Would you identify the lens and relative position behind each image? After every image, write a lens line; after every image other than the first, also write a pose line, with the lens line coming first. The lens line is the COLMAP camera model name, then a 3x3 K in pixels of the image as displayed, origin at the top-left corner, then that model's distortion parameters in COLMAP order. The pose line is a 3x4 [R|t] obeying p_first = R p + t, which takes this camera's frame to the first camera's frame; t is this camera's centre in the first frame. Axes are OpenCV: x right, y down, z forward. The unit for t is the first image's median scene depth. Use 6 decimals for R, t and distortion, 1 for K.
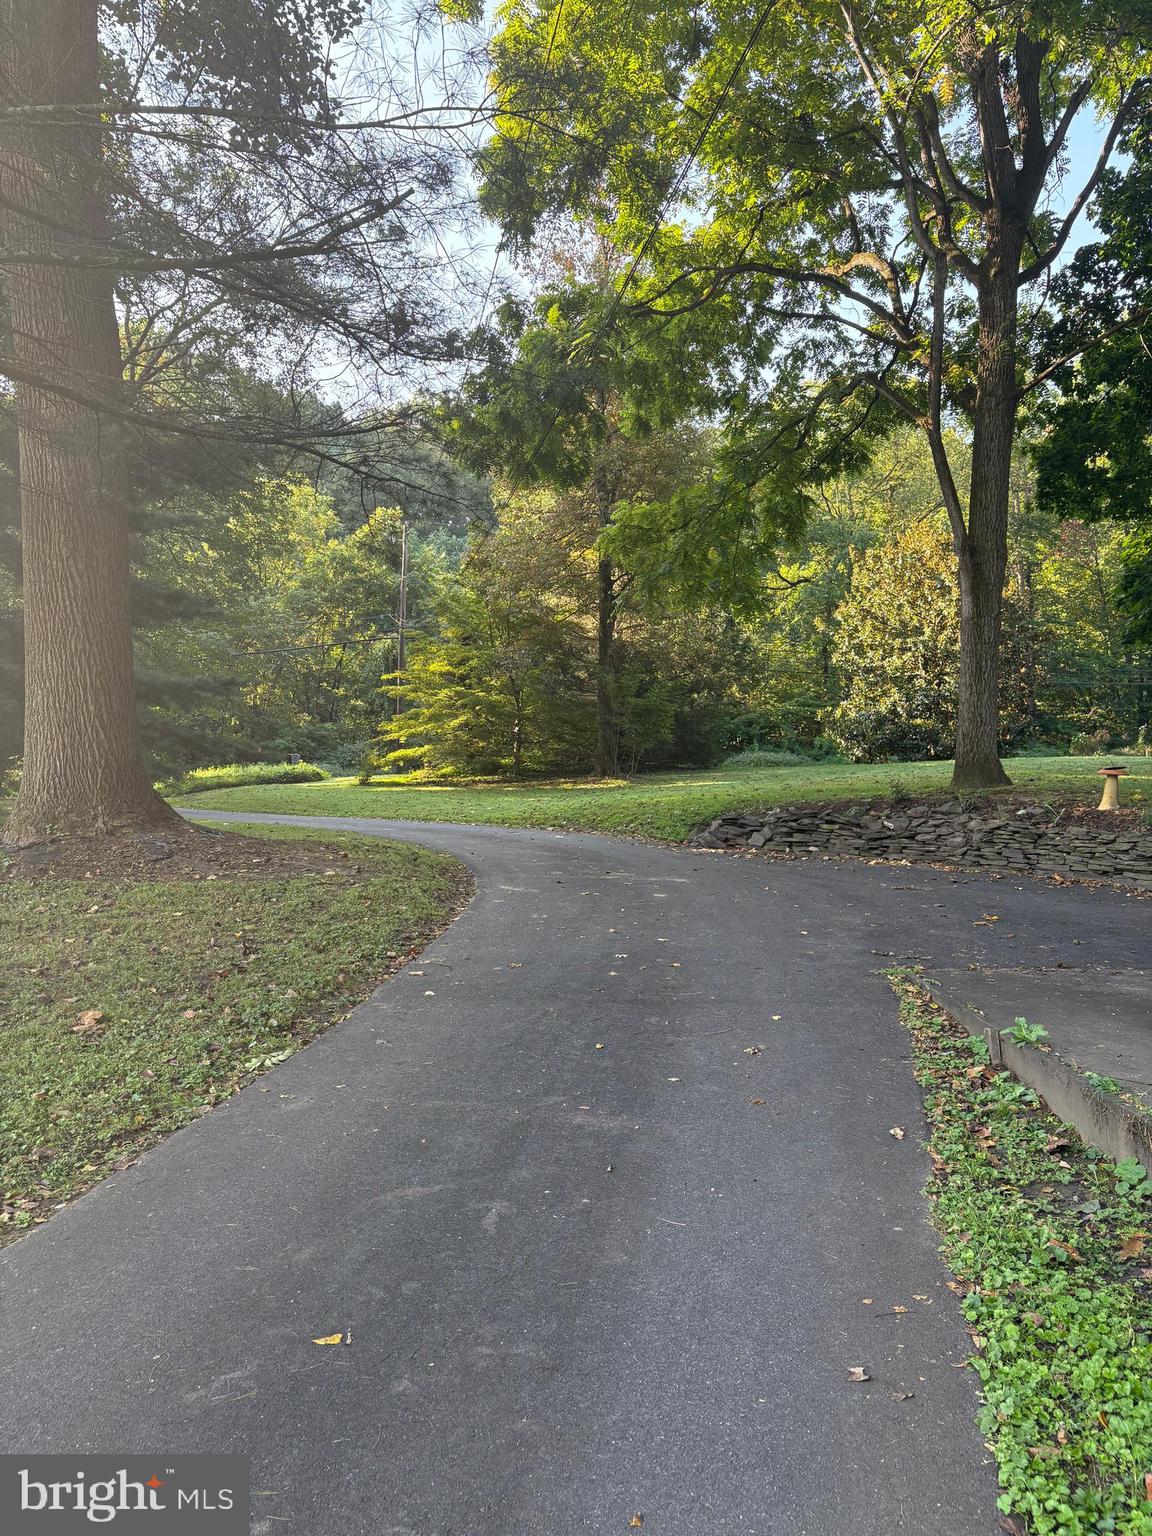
lens RADIAL K [[1152.1, 0, 550.5], [0, 1152.1, 784.2], [0, 0, 1]] dist [0.049975, -0.053388]
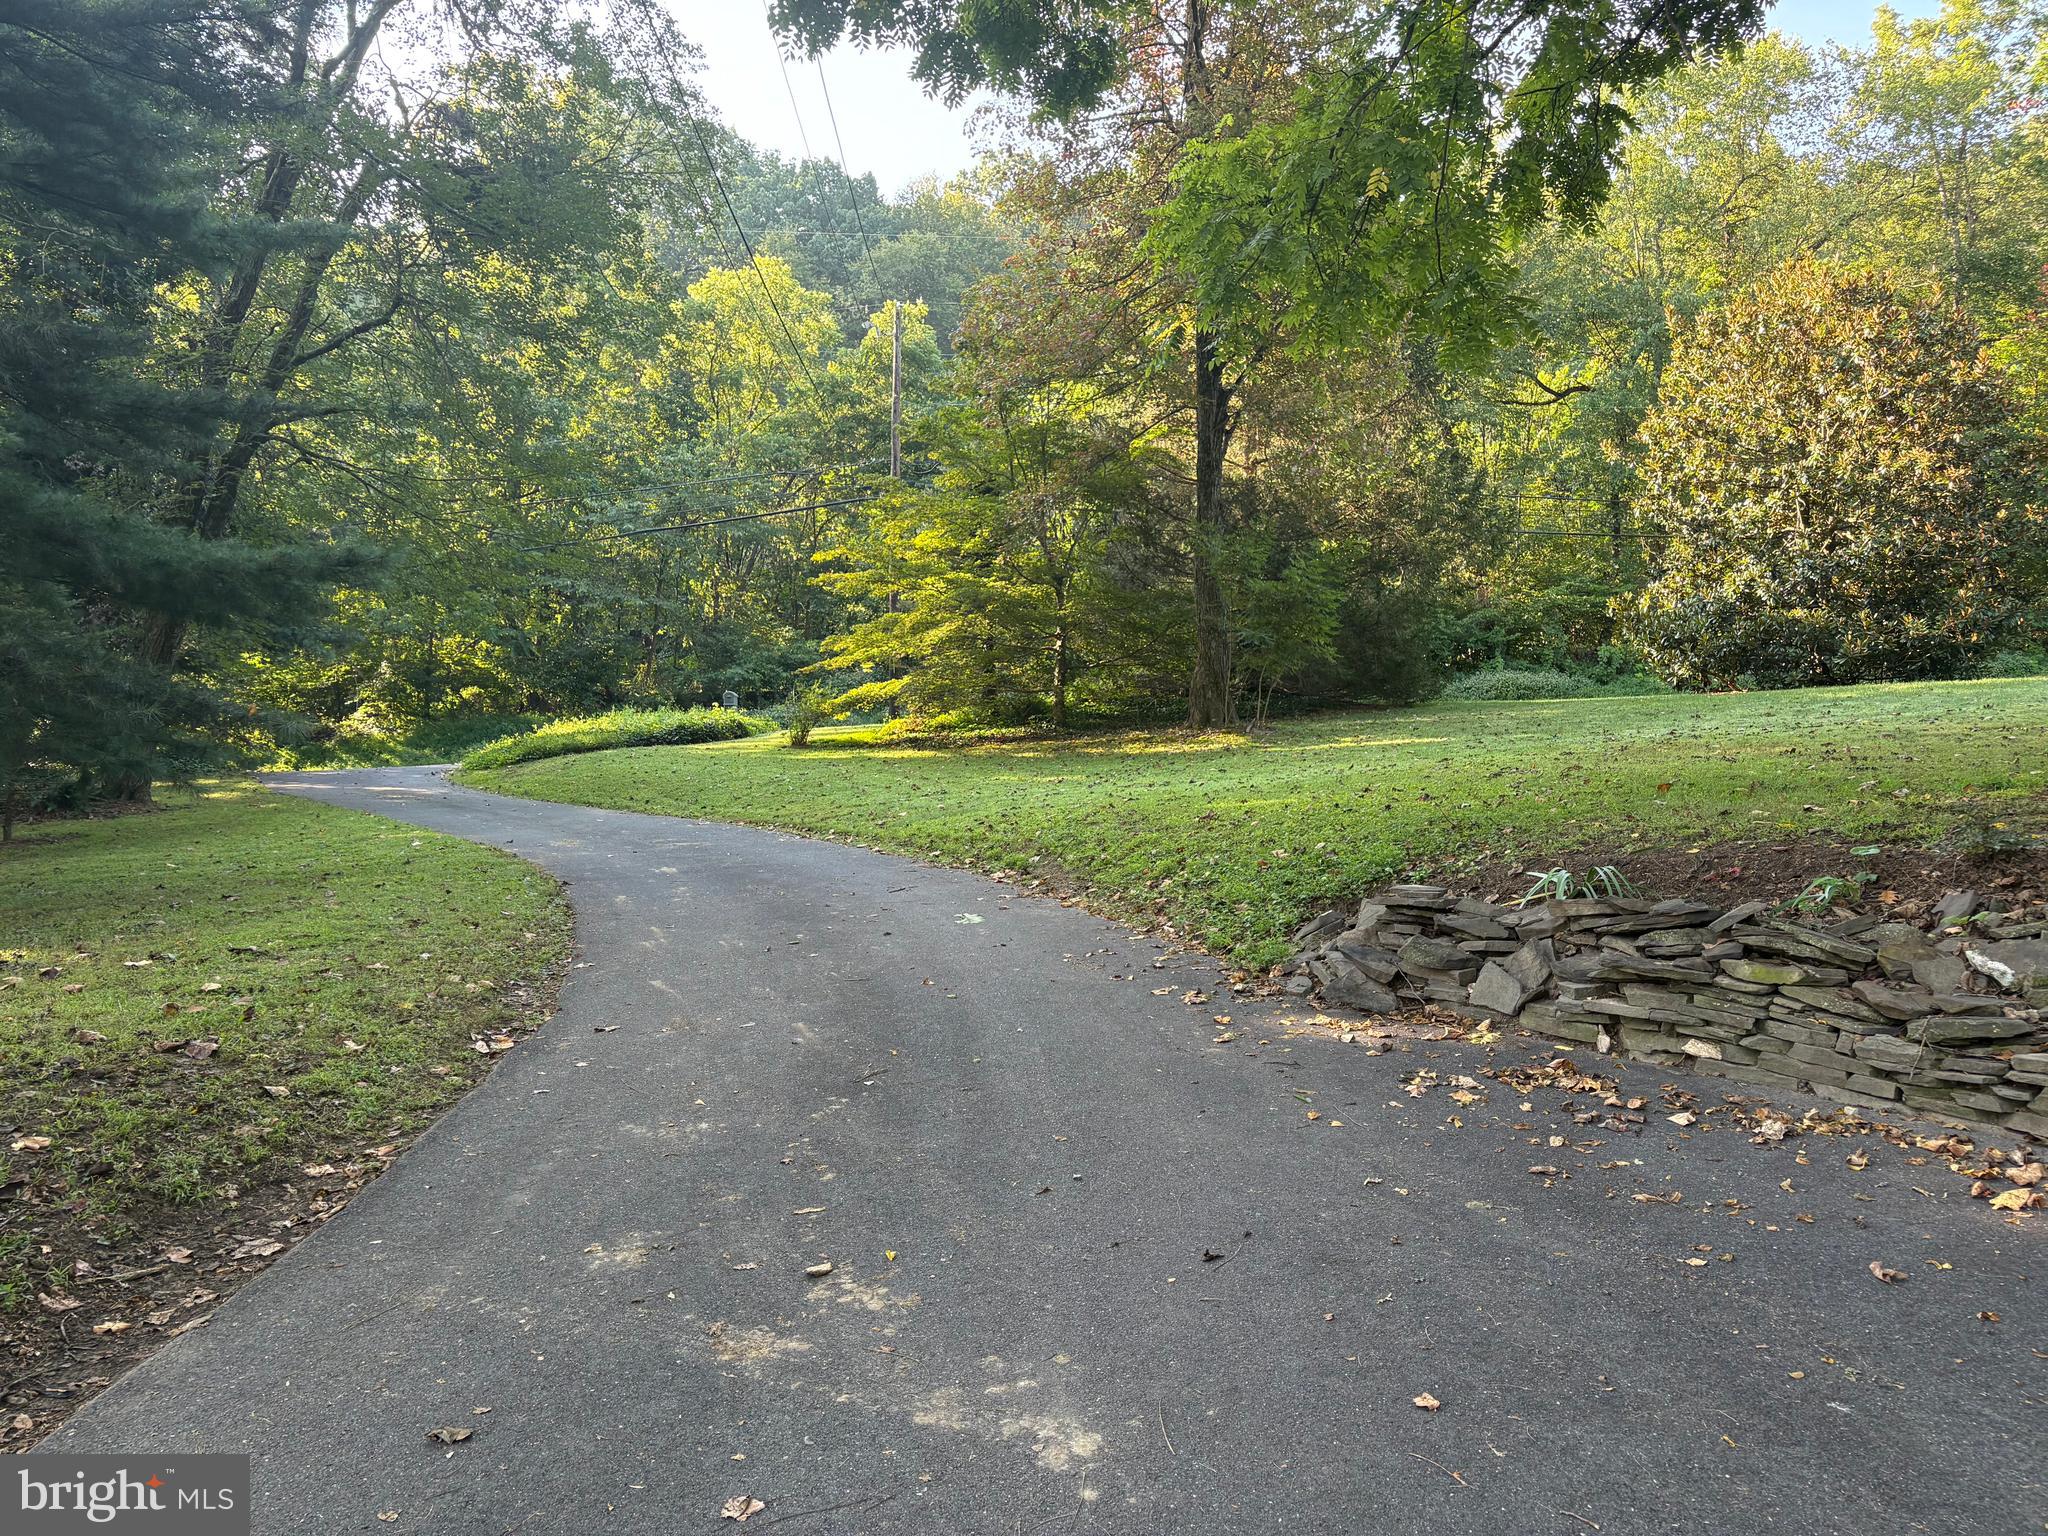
lens RADIAL K [[1536.2, 0, 1019.9], [0, 1536.2, 779.2], [0, 0, 1]] dist [0.049975, -0.053388]
pose [[0.992079, -0.011447, -0.125092, 0.045008], [0.016442, 0.999105, 0.038969, -0.011188], [0.124534, -0.040718, 0.991379, 0.247688]]
